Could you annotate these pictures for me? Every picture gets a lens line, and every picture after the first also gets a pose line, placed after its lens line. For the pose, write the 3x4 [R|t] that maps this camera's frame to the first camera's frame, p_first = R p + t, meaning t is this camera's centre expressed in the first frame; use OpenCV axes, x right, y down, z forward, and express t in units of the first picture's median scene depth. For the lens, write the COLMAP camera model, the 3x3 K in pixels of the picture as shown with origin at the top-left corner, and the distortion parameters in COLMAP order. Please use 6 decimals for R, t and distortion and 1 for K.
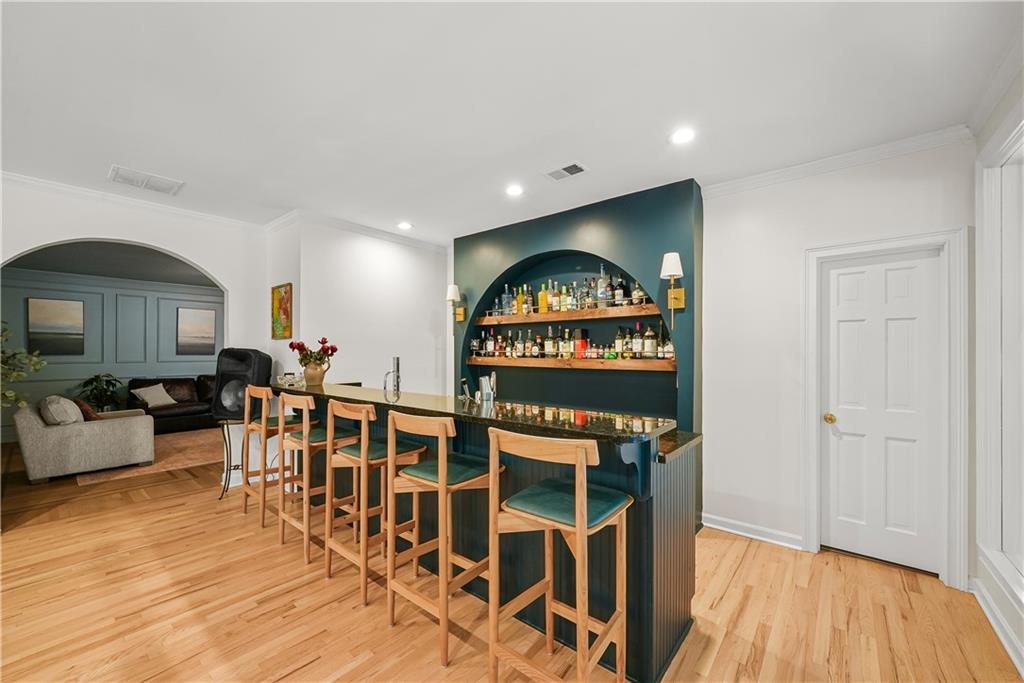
lens RADIAL K [[394.4, 0, 511.5], [0, 394.4, 348.1], [0, 0, 1]] dist [0.004043, 0.000570]
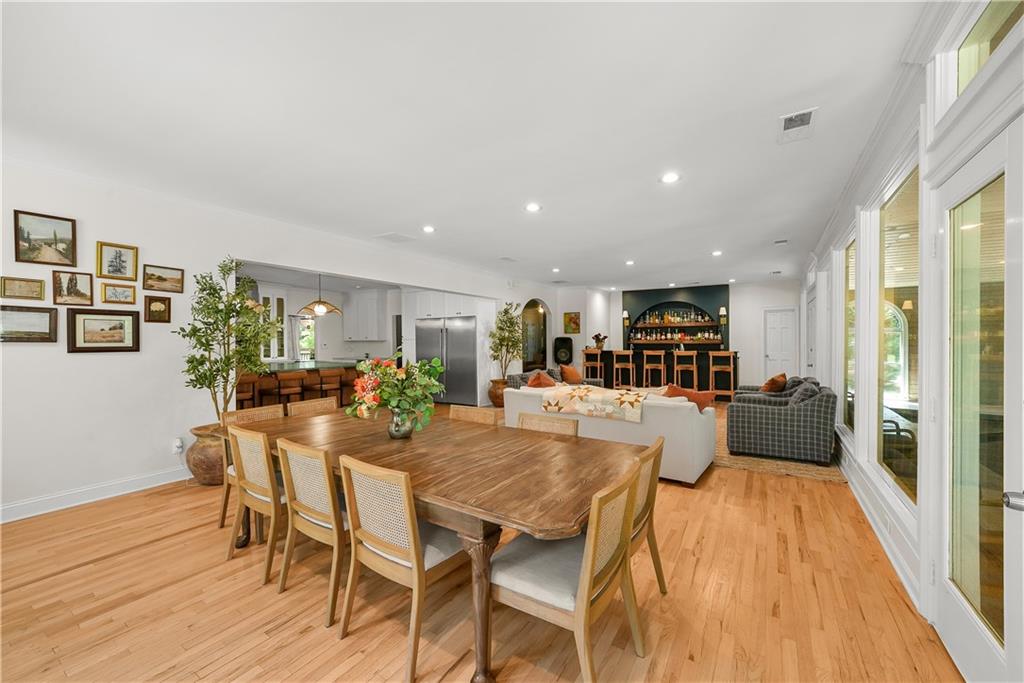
lens RADIAL K [[394.4, 0, 512.0], [0, 394.4, 342.9], [0, 0, 1]] dist [0.004043, 0.000570]
pose [[0.994870, -0.010160, 0.100649, -1.276387], [0.008077, 0.999745, 0.021083, -0.021244], [-0.100837, -0.020162, 0.994699, -1.600658]]
